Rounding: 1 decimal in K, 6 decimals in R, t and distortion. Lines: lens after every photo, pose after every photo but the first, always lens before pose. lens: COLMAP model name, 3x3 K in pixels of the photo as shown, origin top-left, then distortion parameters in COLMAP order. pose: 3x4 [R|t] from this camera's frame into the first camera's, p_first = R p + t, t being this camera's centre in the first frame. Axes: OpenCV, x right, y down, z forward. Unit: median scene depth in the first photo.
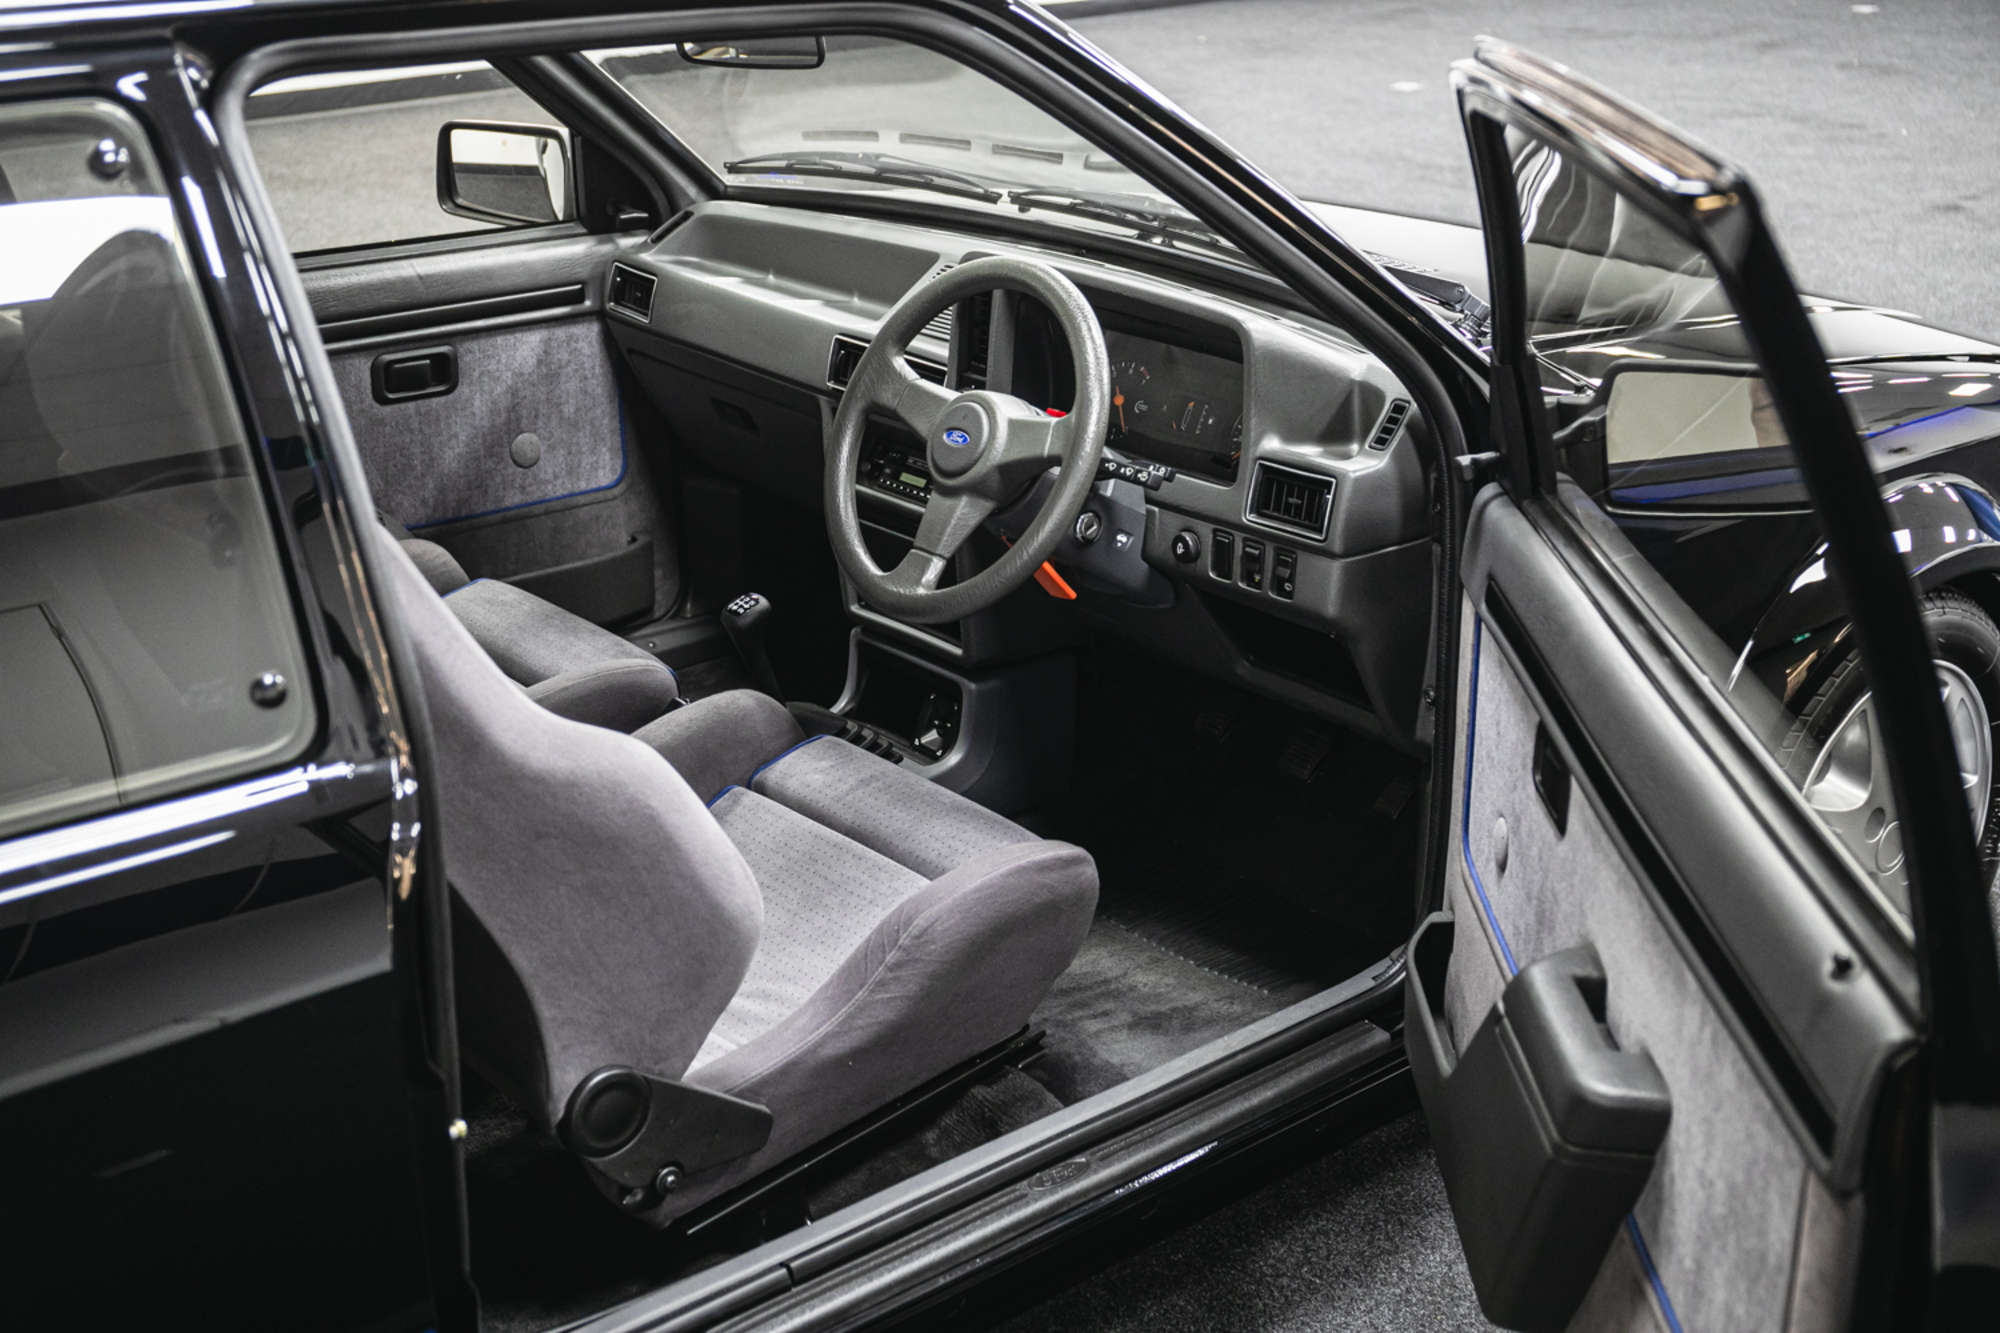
lens RADIAL K [[2625.8, 0, 997.3], [0, 2625.8, 667.6], [0, 0, 1]] dist [0.001401, 0.000000]
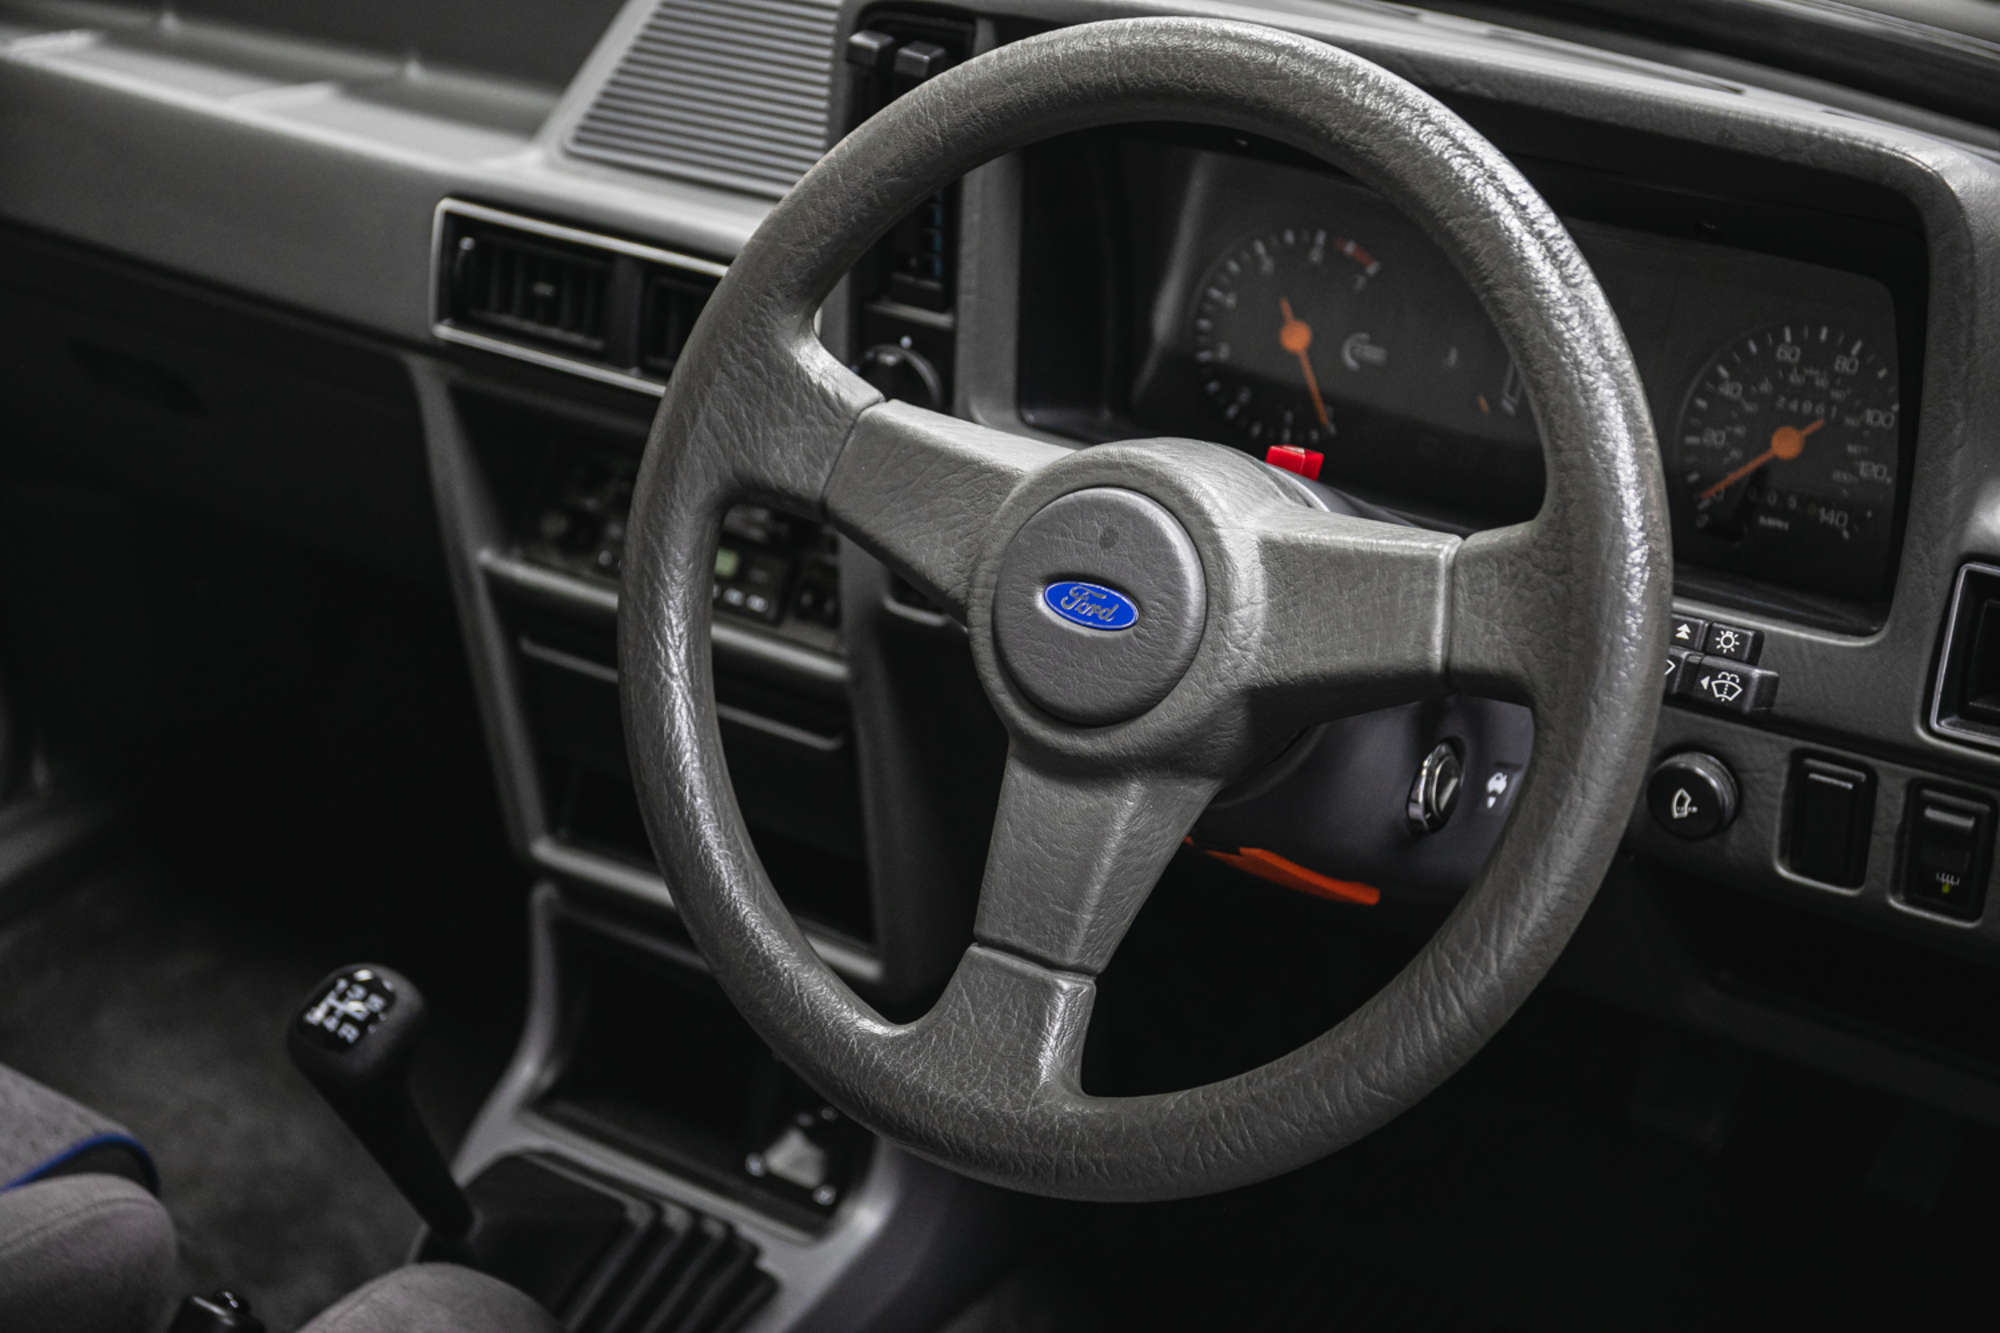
lens RADIAL K [[3243.6, 0, 1003.7], [0, 3243.6, 664.3], [0, 0, 1]] dist [0.048726, 0.000000]
pose [[0.963731, -0.138414, 0.228175, -0.117242], [0.109904, 0.984963, 0.133297, -0.134078], [-0.243194, -0.103385, 0.964452, 0.609746]]
